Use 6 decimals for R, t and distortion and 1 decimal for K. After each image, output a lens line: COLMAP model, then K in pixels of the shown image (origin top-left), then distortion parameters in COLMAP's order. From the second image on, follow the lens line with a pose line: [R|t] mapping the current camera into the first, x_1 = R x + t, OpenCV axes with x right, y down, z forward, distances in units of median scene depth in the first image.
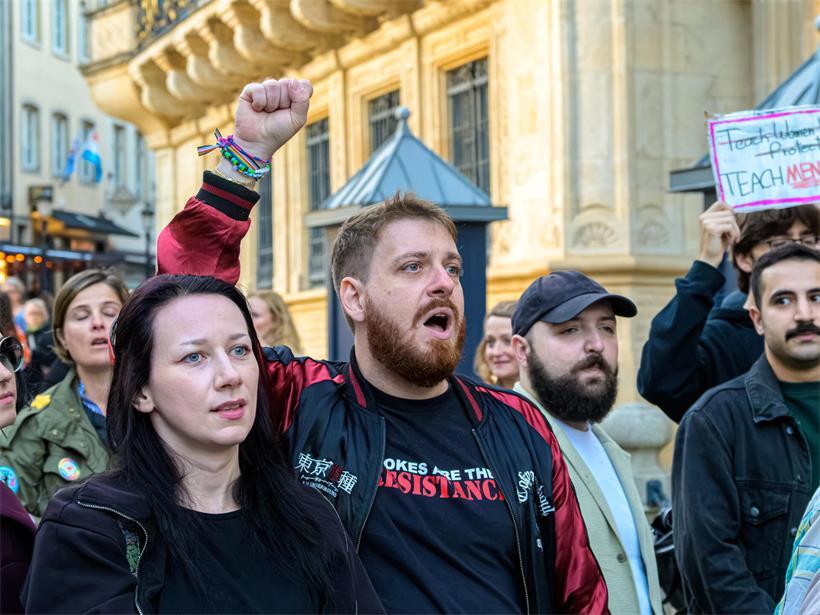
lens RADIAL K [[742.1, 0, 410.0], [0, 742.1, 320.9], [0, 0, 1]] dist [-0.018928, -0.010813]
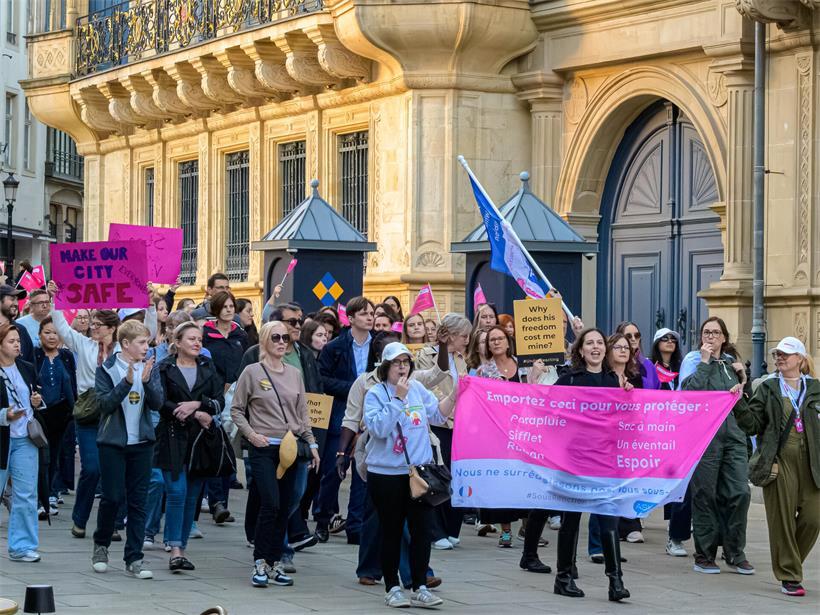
lens RADIAL K [[742.1, 0, 410.0], [0, 742.1, 320.9], [0, 0, 1]] dist [-0.018928, -0.010813]
pose [[0.985668, 0.024388, 0.166926, -0.054703], [-0.027784, 0.999451, 0.018039, -0.008600], [-0.166394, -0.022418, 0.985804, -0.529998]]
